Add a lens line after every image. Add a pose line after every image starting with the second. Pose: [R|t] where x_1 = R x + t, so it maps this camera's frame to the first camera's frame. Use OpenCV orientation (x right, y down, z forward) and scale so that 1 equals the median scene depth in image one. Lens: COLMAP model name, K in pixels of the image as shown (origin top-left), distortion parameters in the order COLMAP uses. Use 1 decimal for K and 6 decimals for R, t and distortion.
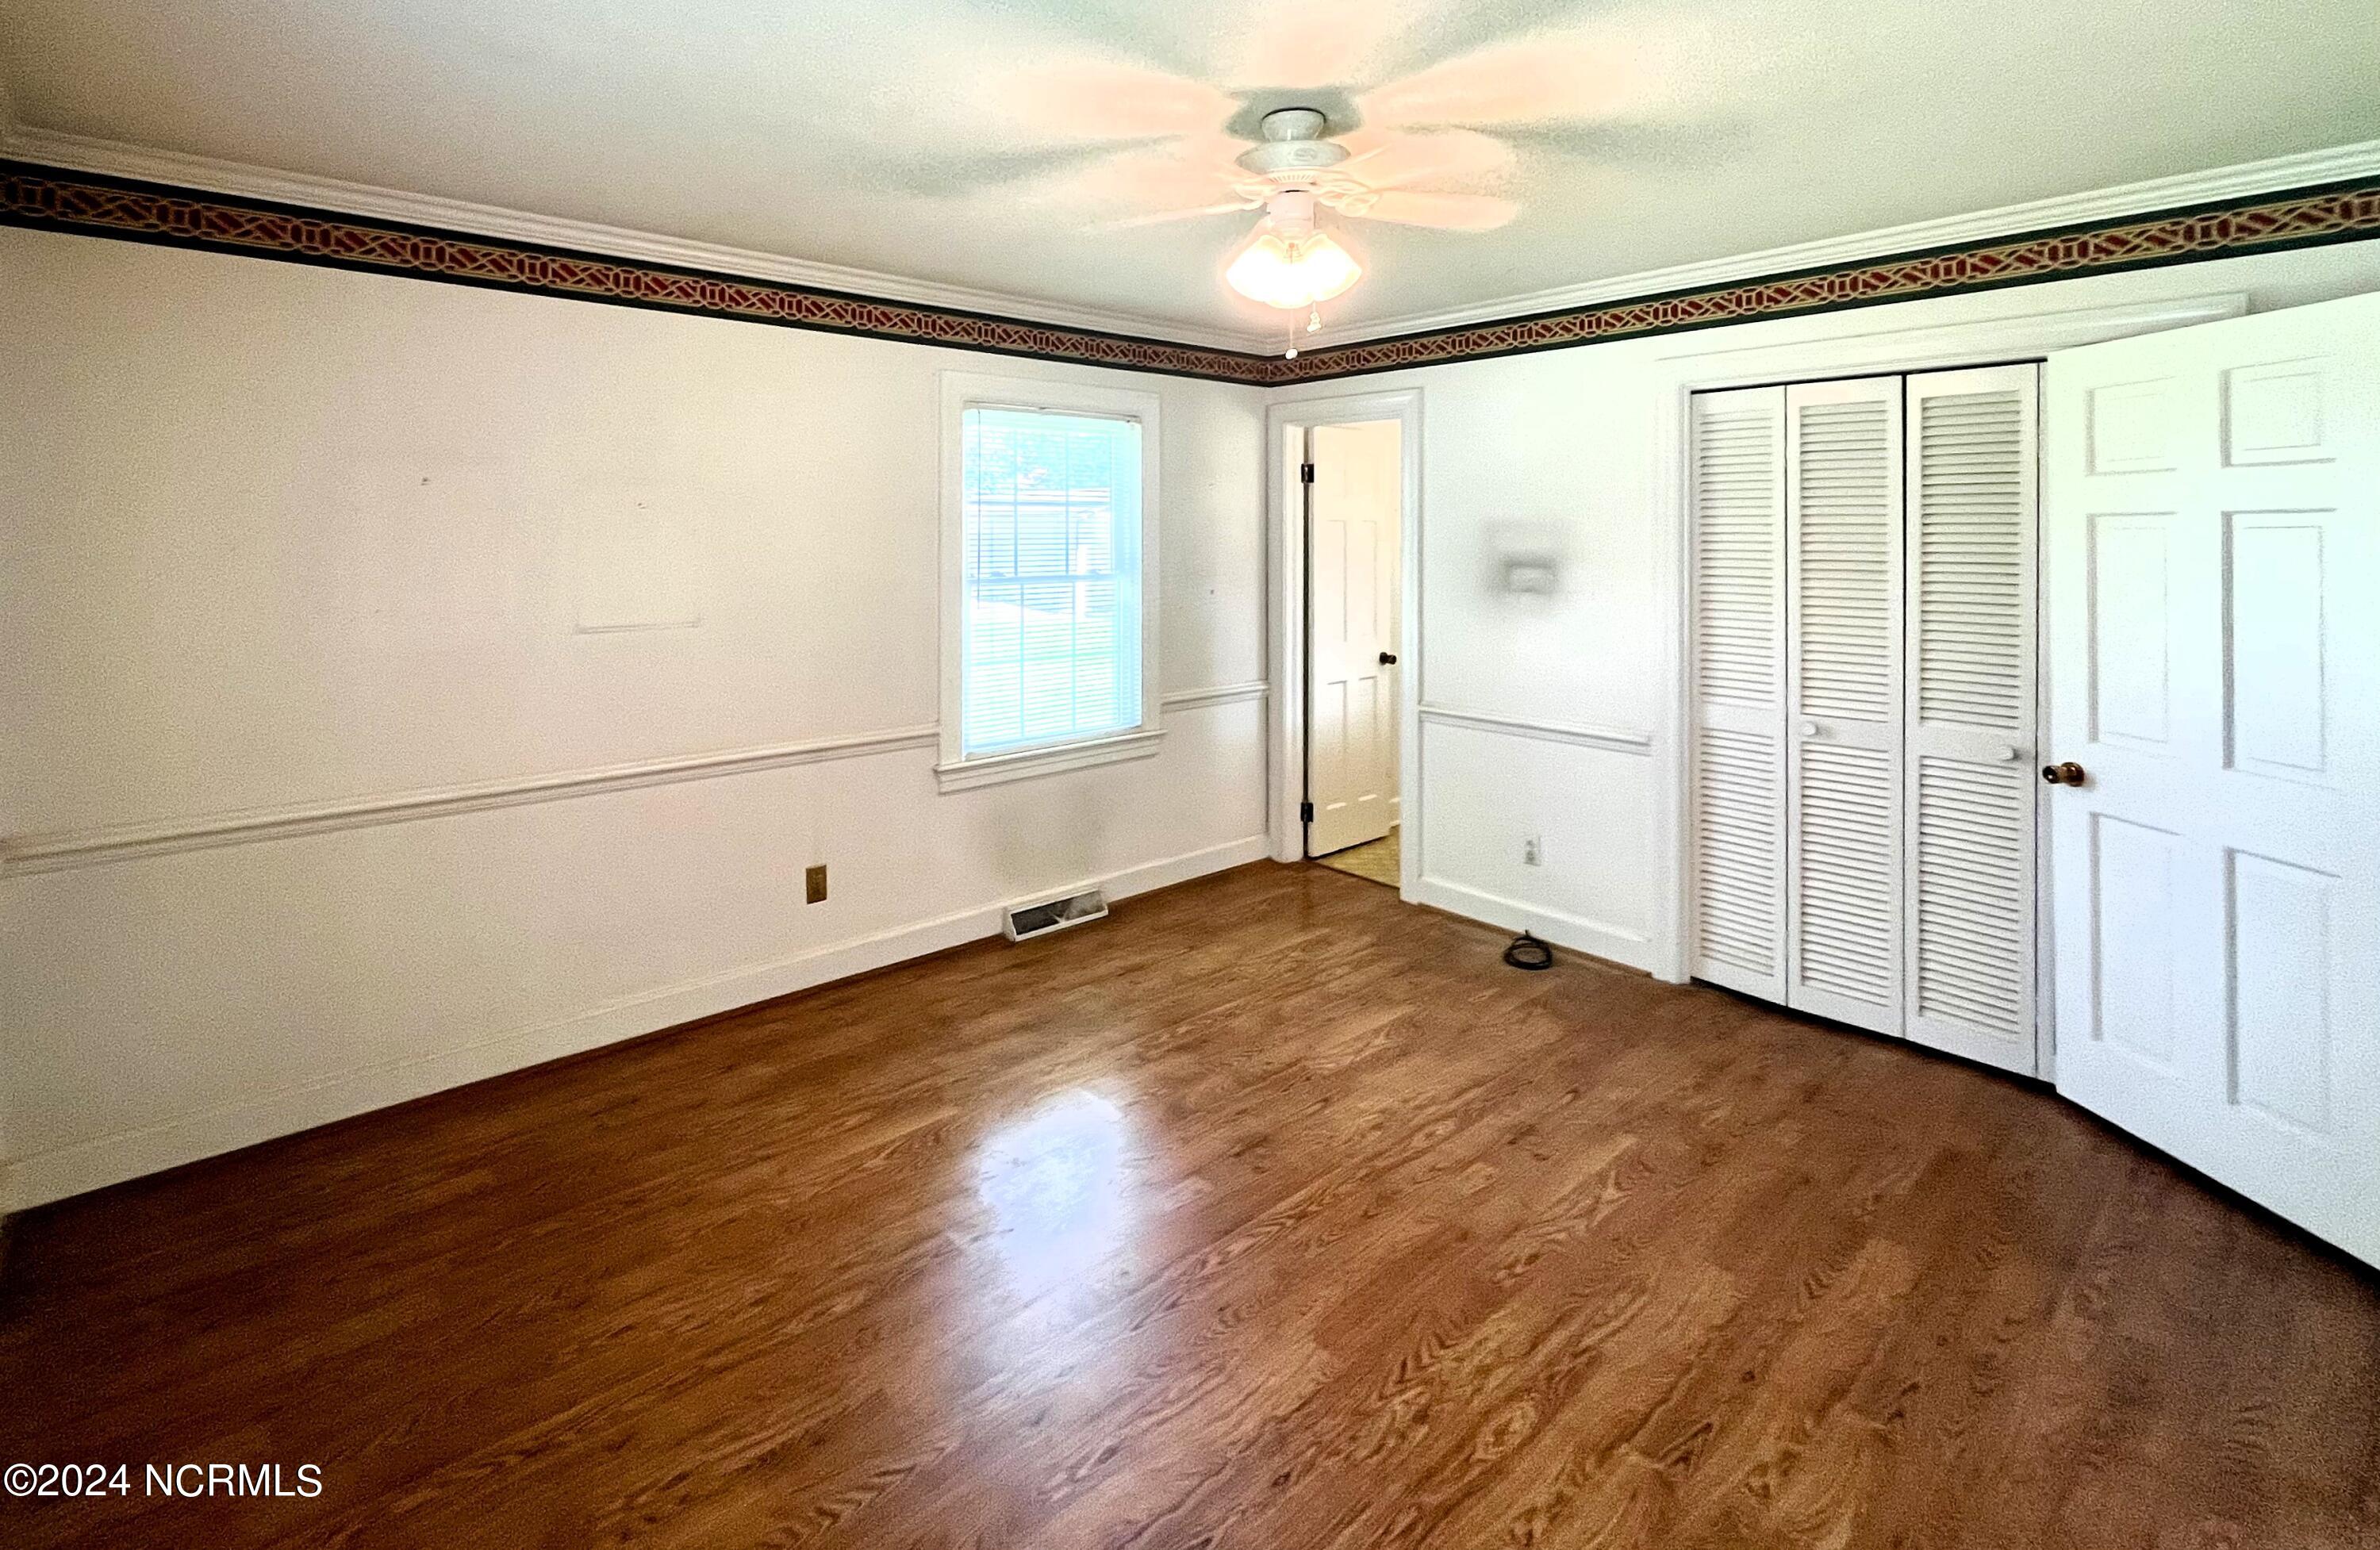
lens RADIAL K [[1149.2, 0, 1185.2], [0, 1149.2, 788.9], [0, 0, 1]] dist [0.007565, 0.000076]
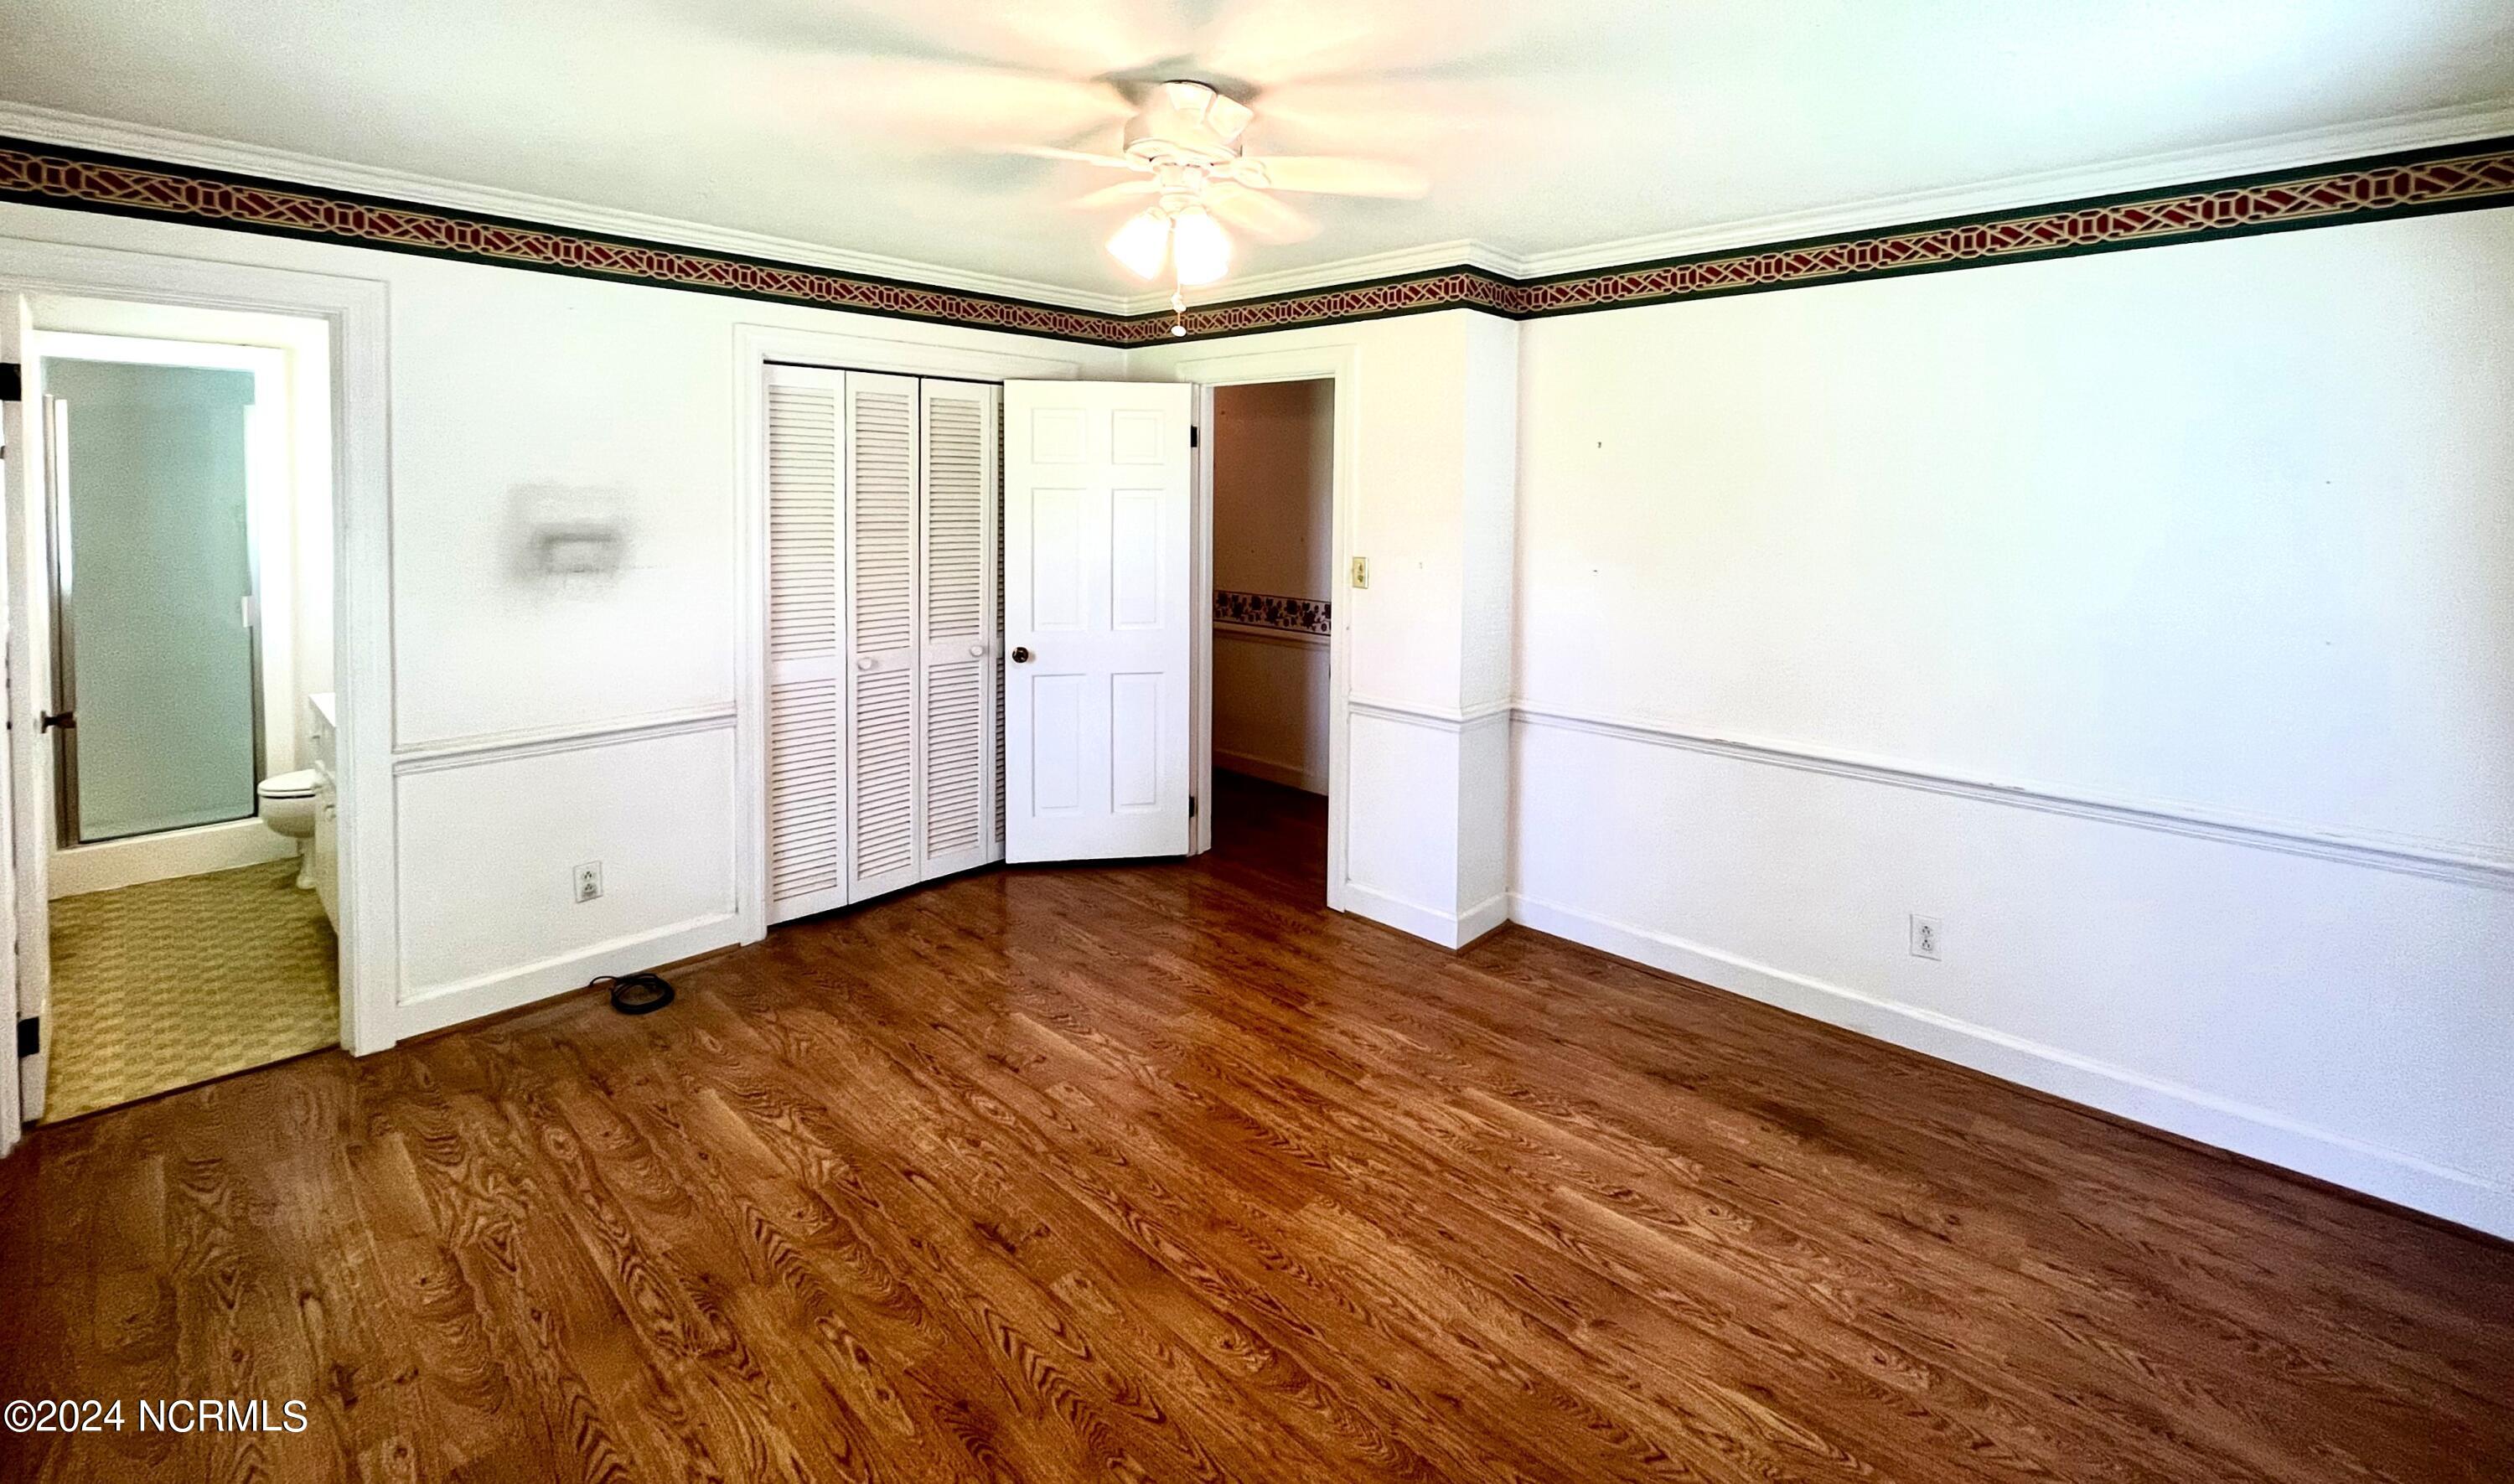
lens RADIAL K [[1020.0, 0, 1250.4], [0, 1020.0, 722.4], [0, 0, 1]] dist [-0.013259, -0.000136]
pose [[-0.095312, -0.220701, 0.970673, -0.604214], [0.207421, 0.949306, 0.236210, -0.184468], [-0.973597, 0.223852, -0.044702, 0.777289]]
